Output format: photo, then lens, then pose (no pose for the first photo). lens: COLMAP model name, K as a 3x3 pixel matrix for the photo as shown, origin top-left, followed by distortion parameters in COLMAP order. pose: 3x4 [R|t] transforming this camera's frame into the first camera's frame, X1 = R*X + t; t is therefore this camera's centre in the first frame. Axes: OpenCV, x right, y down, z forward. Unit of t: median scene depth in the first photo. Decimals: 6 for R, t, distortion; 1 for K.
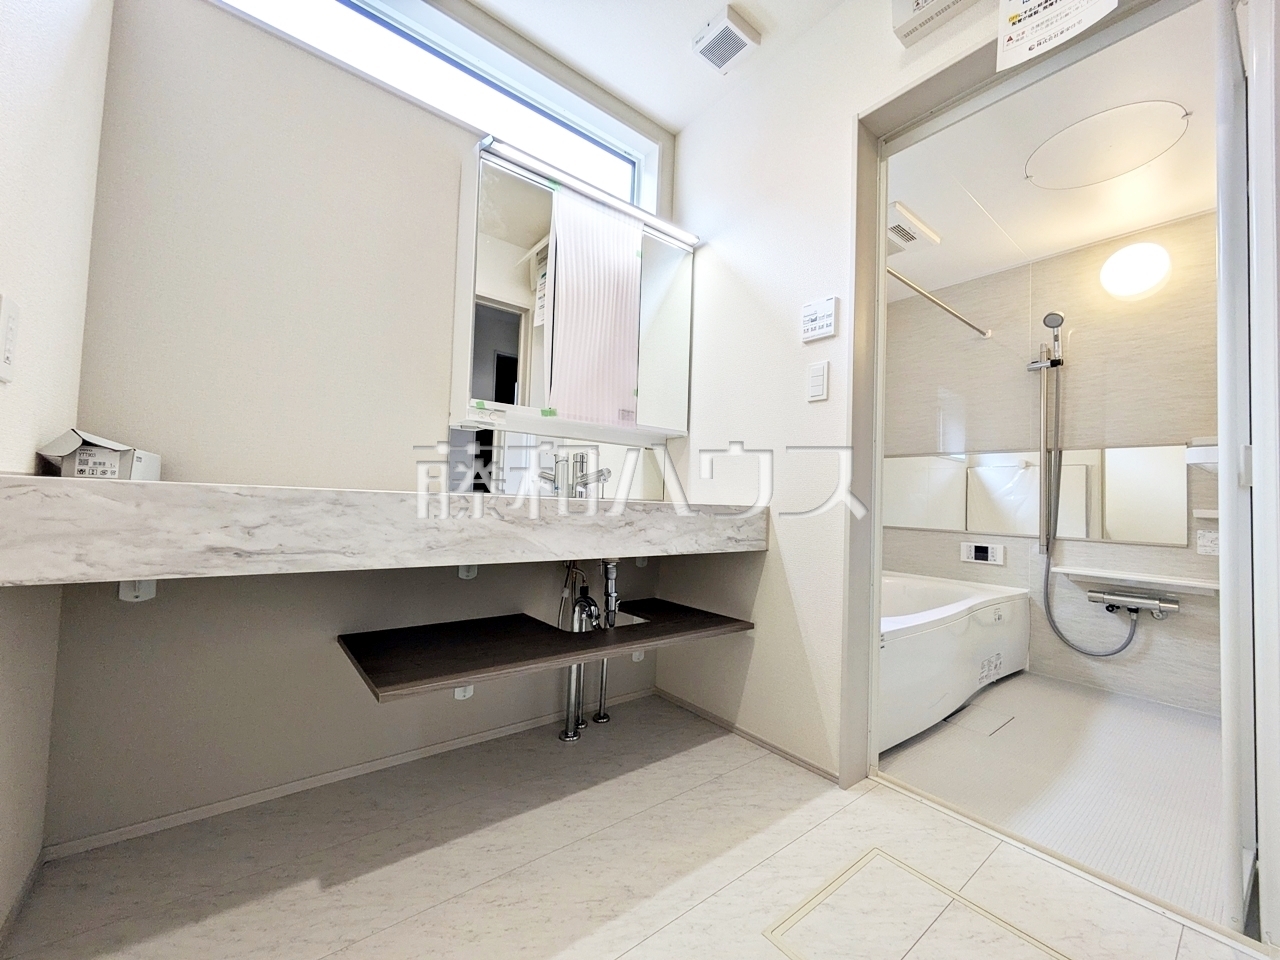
lens RADIAL K [[509.6, 0, 642.5], [0, 509.6, 488.2], [0, 0, 1]] dist [0.000679, 0.001736]
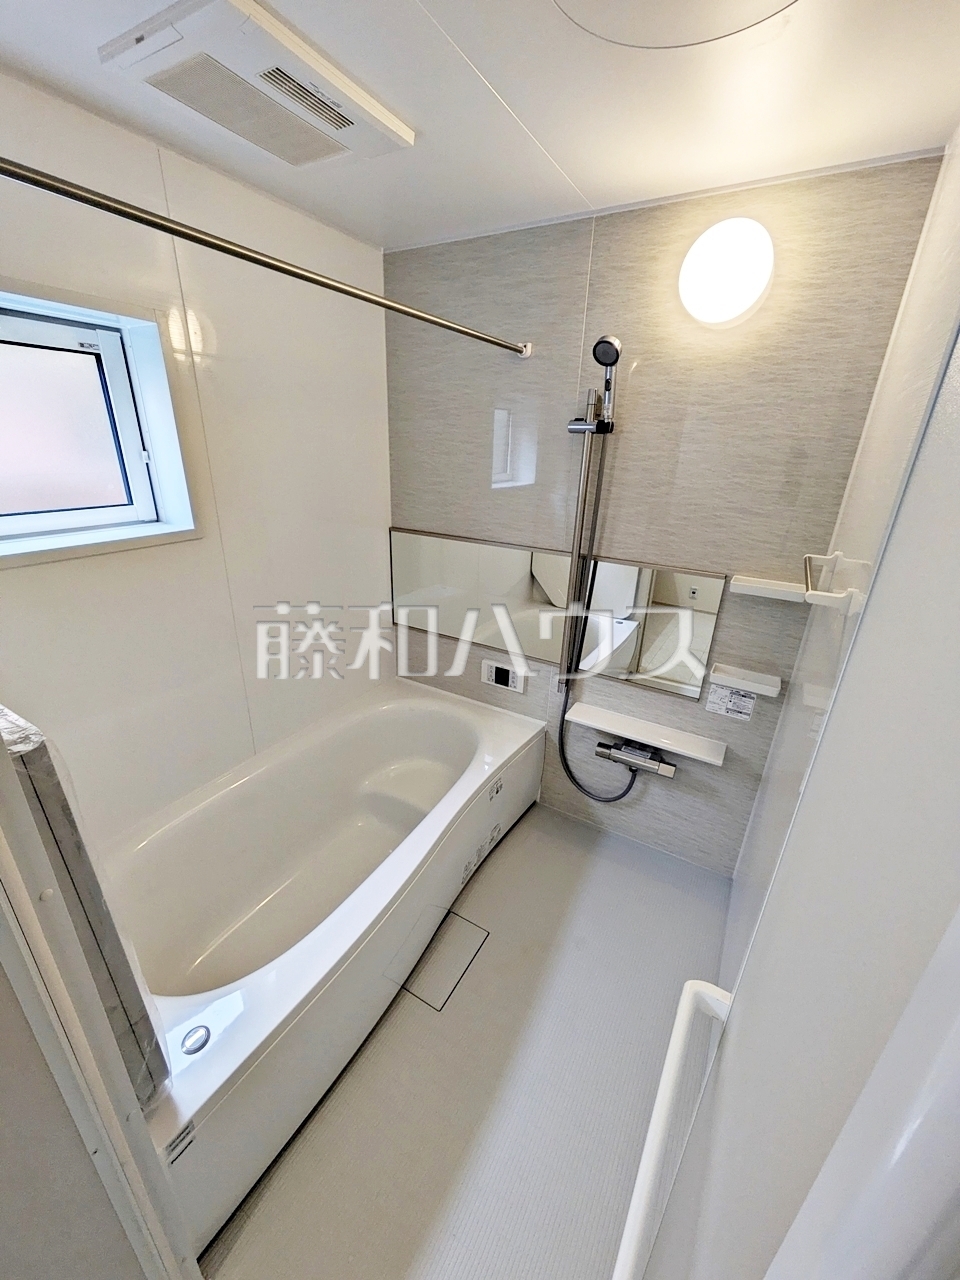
lens RADIAL K [[509.6, 0, 488.5], [0, 509.6, 640.4], [0, 0, 1]] dist [0.000679, 0.001736]
pose [[0.936739, -0.131147, 0.324532, 0.437260], [-0.019866, 0.905742, 0.423363, -0.272426], [-0.349465, -0.403028, 0.845838, 0.408550]]
